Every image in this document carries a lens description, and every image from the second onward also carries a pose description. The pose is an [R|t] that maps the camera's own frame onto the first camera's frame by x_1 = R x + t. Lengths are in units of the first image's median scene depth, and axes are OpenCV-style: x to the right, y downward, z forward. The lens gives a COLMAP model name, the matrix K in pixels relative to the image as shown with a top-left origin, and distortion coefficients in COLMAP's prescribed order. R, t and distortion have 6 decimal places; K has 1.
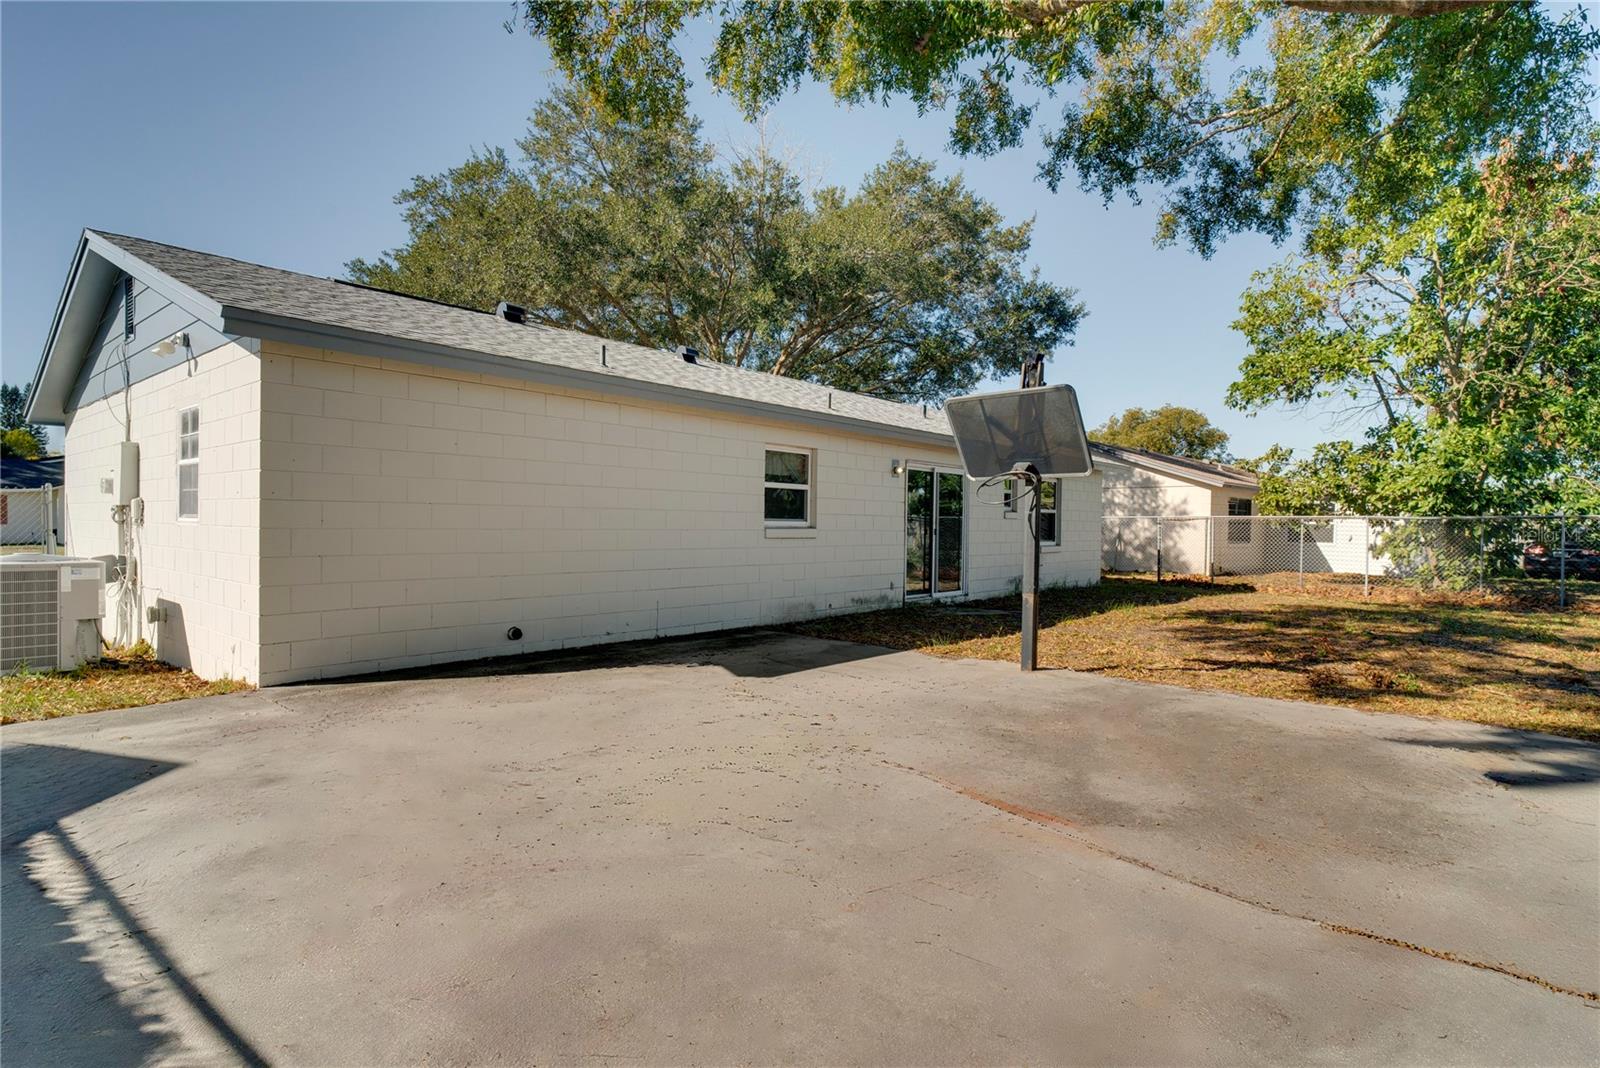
lens RADIAL K [[829.5, 0, 800.0], [0, 829.5, 534.0], [0, 0, 1]] dist [0.000441, 0.000162]
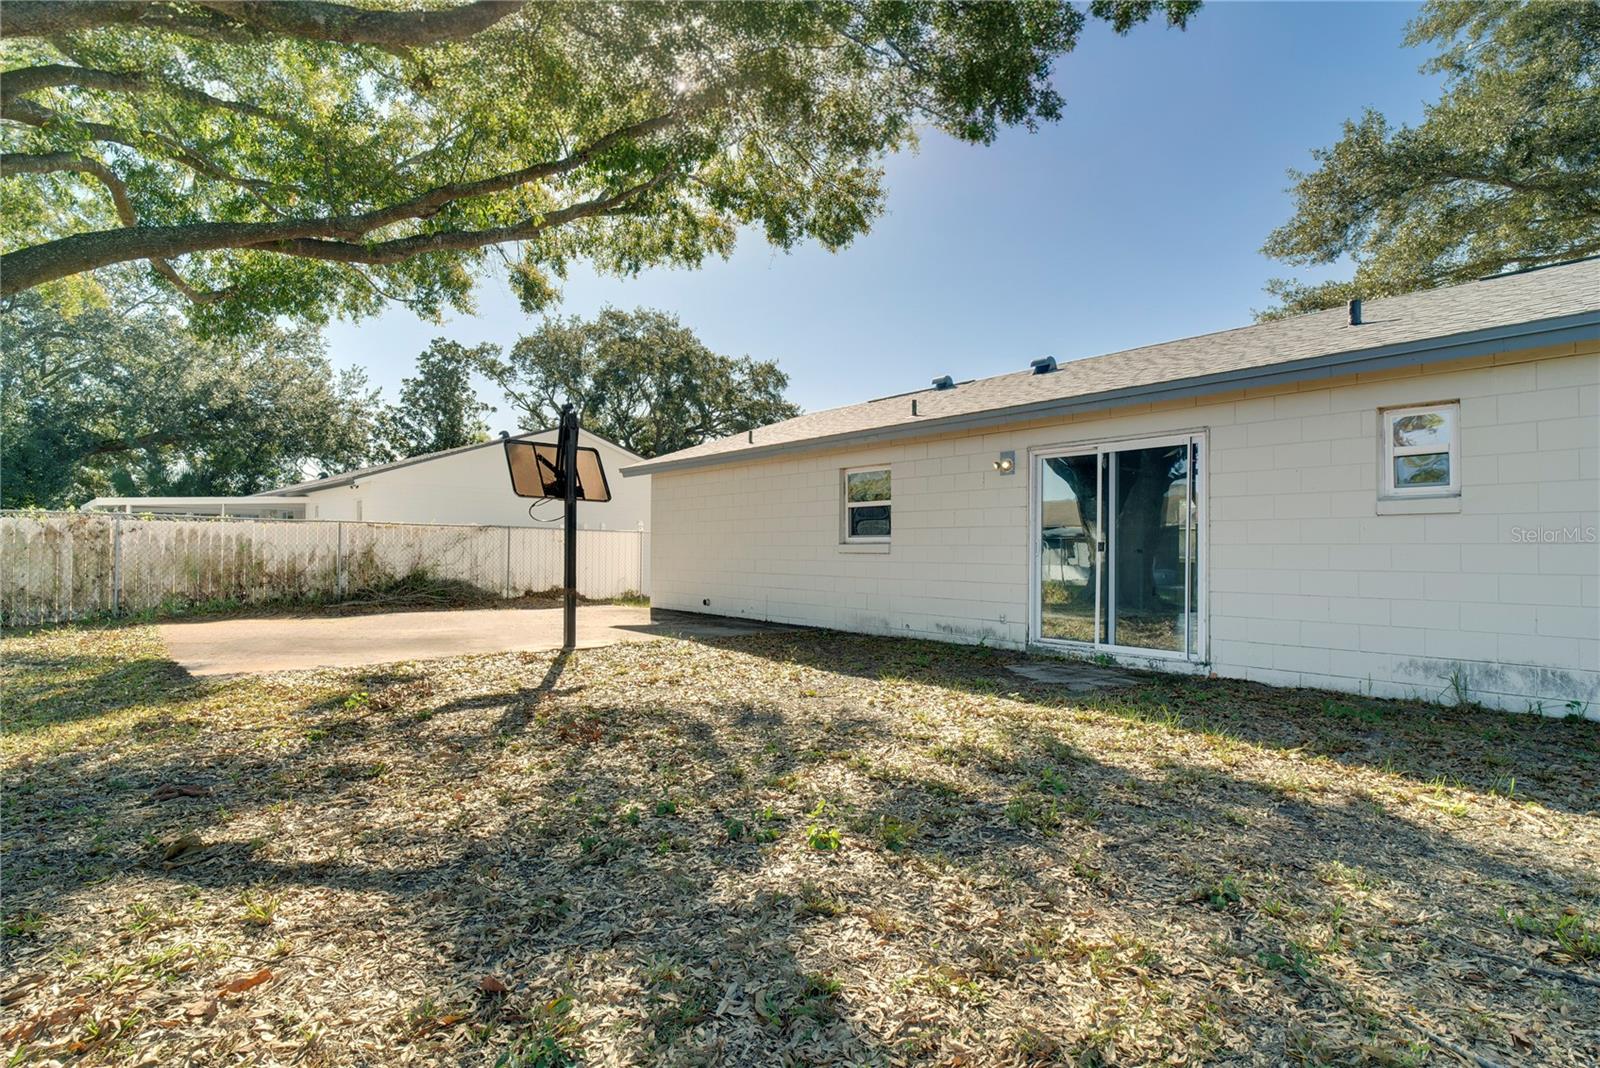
lens RADIAL K [[829.5, 0, 800.0], [0, 829.5, 534.0], [0, 0, 1]] dist [0.000441, 0.000162]
pose [[-0.179942, -0.028088, -0.983276, 1.010738], [-0.016741, 0.999535, -0.025488, 0.008305], [0.983535, 0.011874, -0.180329, 1.076041]]
